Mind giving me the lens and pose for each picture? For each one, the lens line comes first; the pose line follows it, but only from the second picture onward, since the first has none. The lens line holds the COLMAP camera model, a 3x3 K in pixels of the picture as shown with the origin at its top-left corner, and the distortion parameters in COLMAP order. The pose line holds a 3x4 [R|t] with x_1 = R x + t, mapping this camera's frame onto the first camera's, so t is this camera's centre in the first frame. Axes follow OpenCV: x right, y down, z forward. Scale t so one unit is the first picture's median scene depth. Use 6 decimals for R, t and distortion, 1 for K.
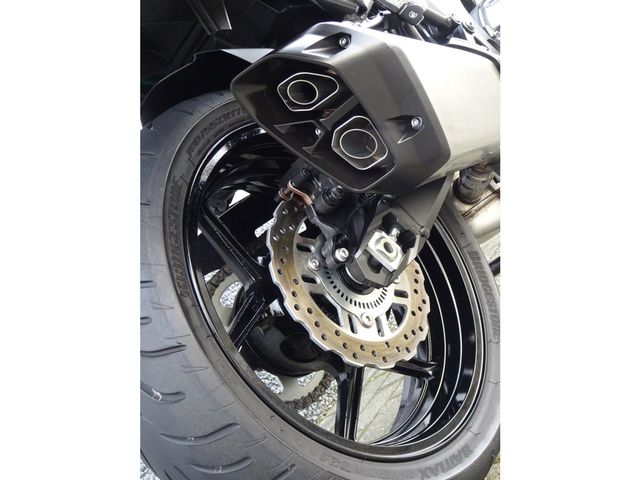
lens RADIAL K [[901.5, 0, 320.1], [0, 901.5, 240.0], [0, 0, 1]] dist [-0.001476, 0.000000]
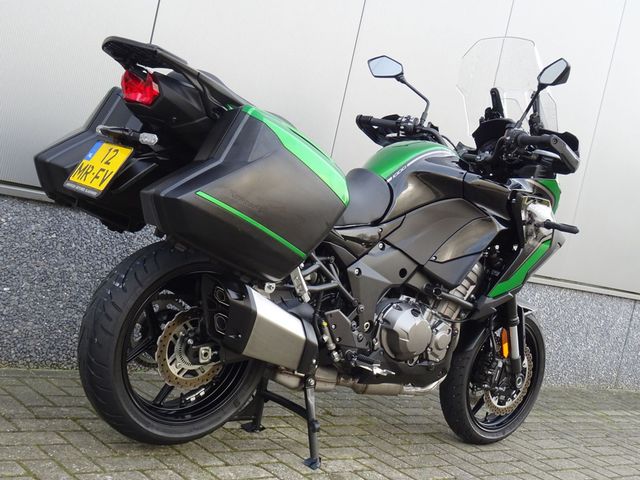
lens RADIAL K [[901.5, 0, 320.1], [0, 901.5, 239.8], [0, 0, 1]] dist [-0.001476, 0.000000]
pose [[0.611584, 0.790784, -0.025011, 0.079000], [-0.790923, 0.611885, 0.006117, -0.438112], [0.020141, 0.016040, 0.999668, -1.429150]]
